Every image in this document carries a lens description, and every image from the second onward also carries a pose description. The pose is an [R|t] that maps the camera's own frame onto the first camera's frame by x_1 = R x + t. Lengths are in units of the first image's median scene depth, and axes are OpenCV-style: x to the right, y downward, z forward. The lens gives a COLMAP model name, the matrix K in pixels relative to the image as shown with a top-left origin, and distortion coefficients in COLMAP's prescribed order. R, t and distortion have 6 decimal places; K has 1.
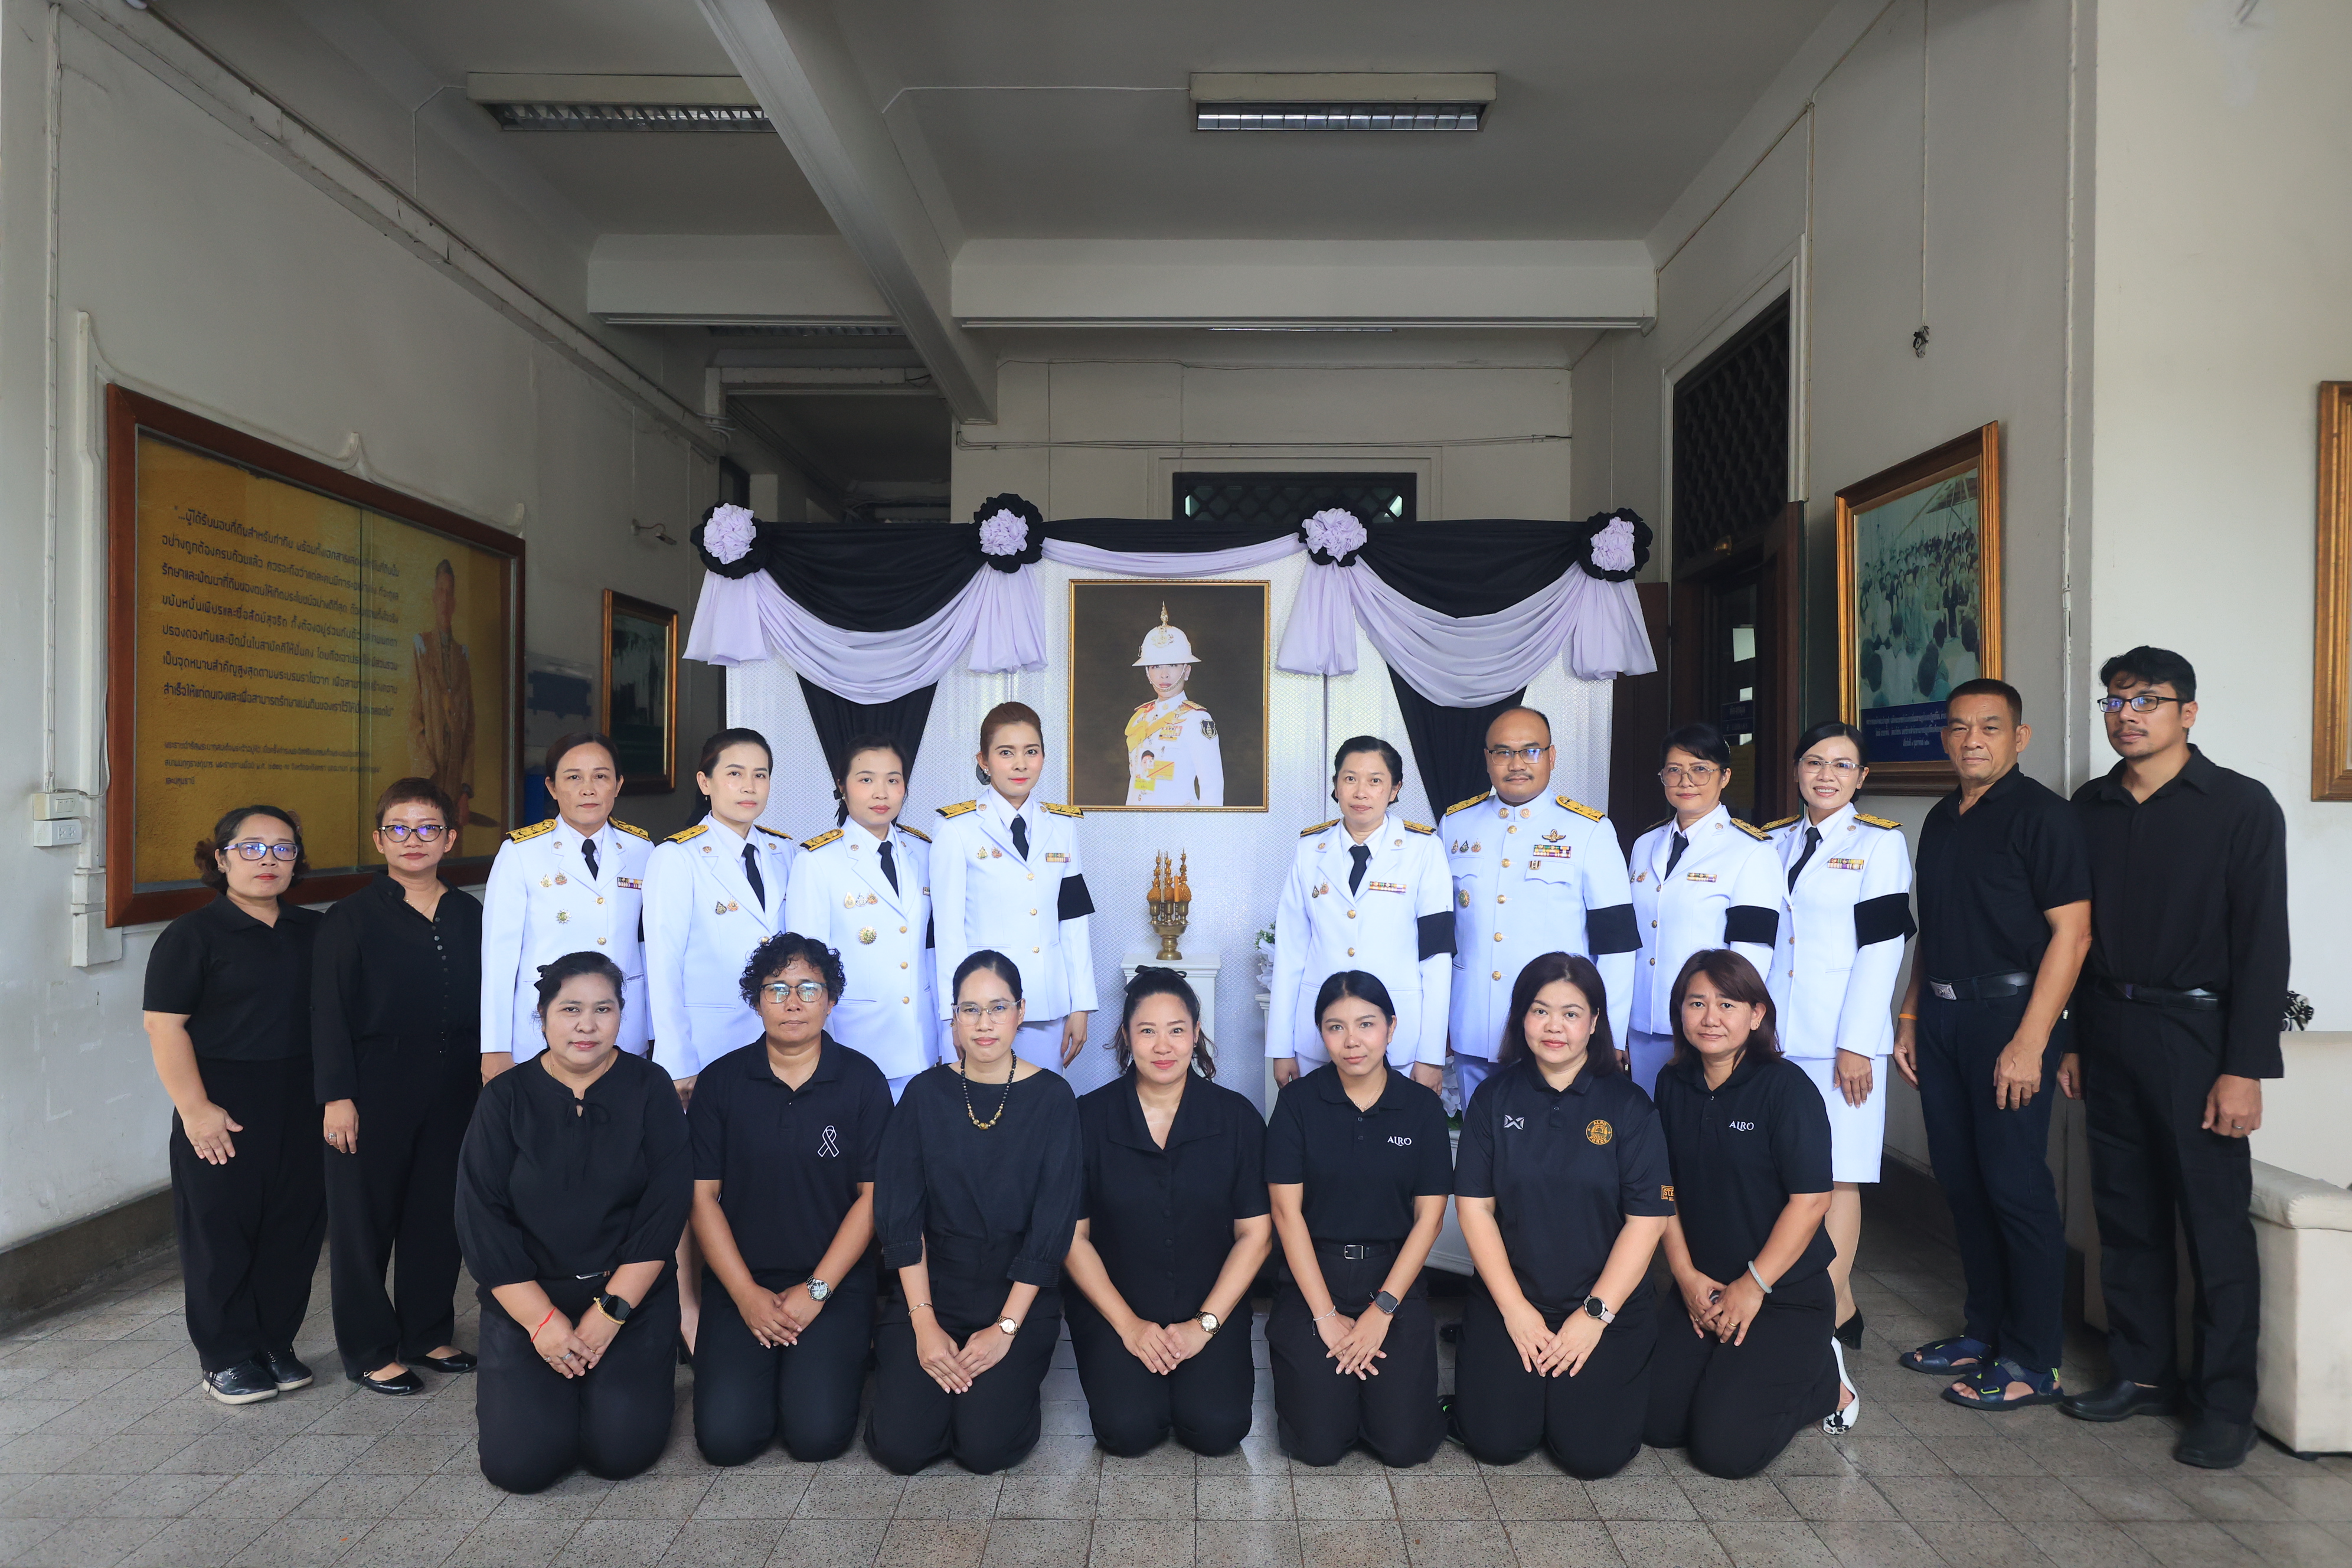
lens RADIAL K [[1688.2, 0, 1198.0], [0, 1688.2, 791.0], [0, 0, 1]] dist [-0.005925, 0.001889]
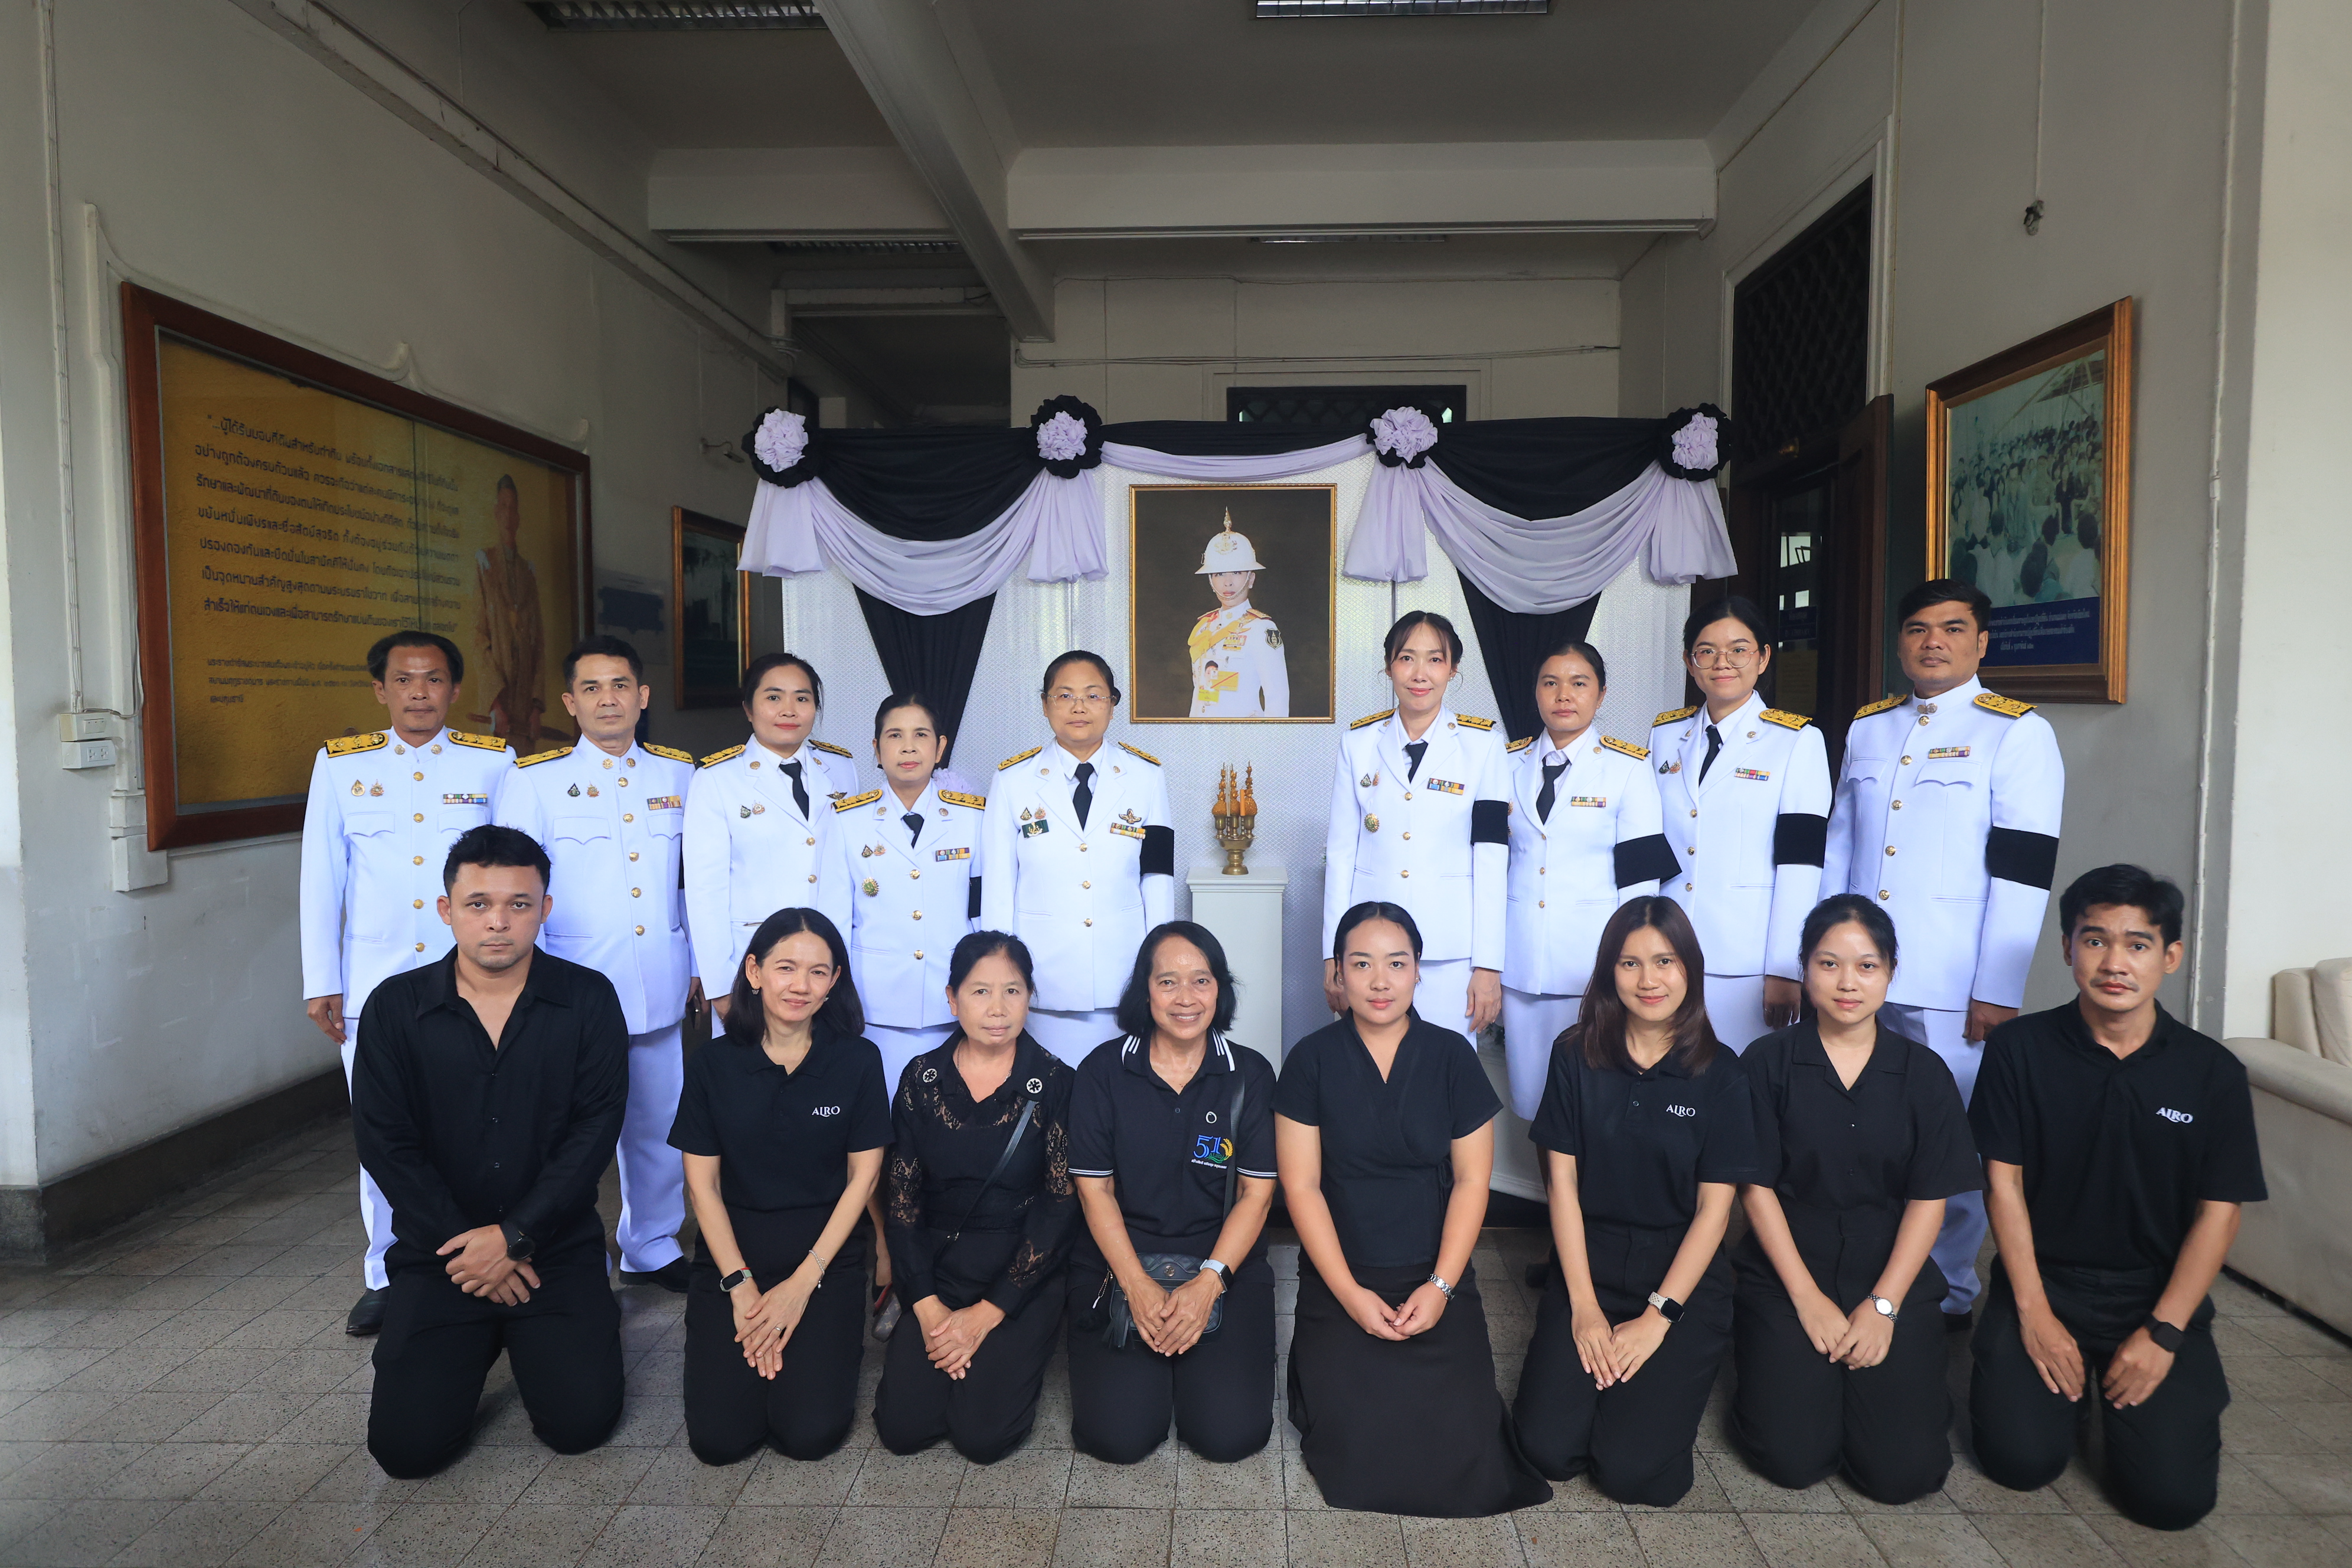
lens RADIAL K [[1522.2, 0, 1203.6], [0, 1522.2, 792.4], [0, 0, 1]] dist [-0.007280, -0.000114]
pose [[0.999680, -0.005247, -0.024765, -0.013062], [0.006776, 0.998049, 0.062060, -0.002434], [0.024391, -0.062208, 0.997765, 0.115355]]
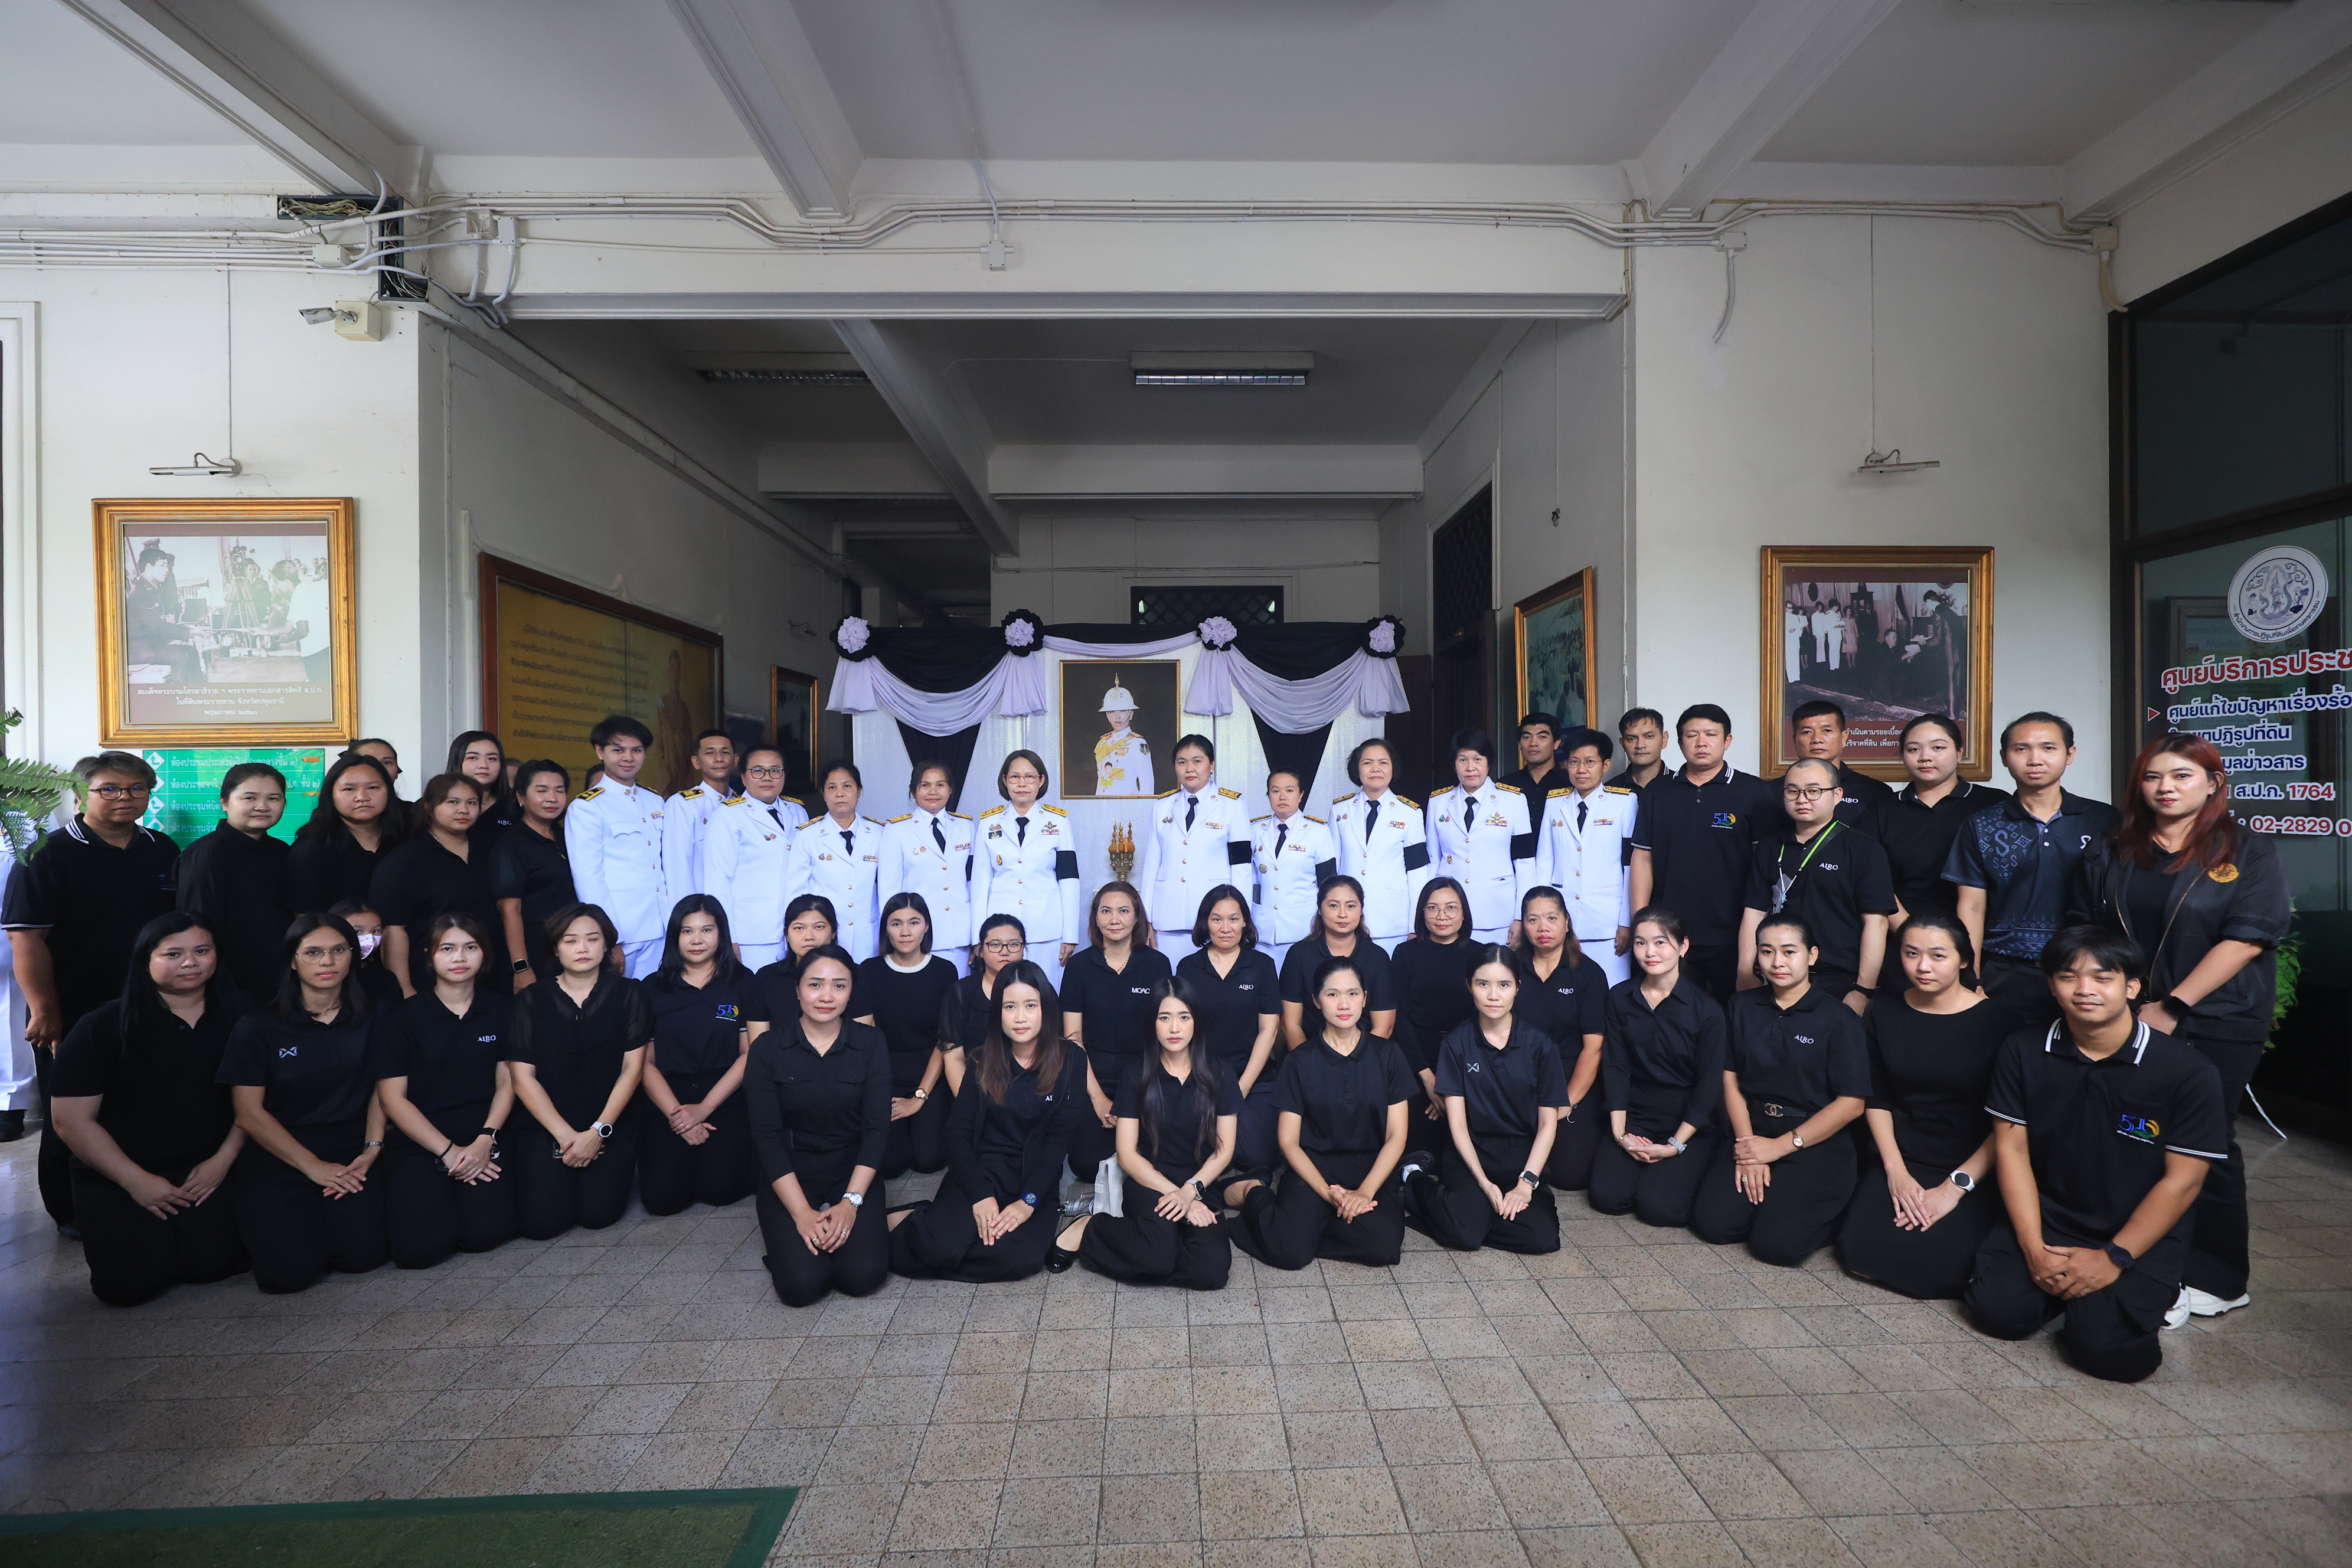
lens RADIAL K [[1132.1, 0, 1209.0], [0, 1132.1, 791.9], [0, 0, 1]] dist [-0.009308, 0.001505]
pose [[0.999164, -0.014177, 0.038337, 0.026493], [0.014003, 0.999890, 0.004808, 0.001497], [-0.038401, -0.004267, 0.999253, -0.124011]]
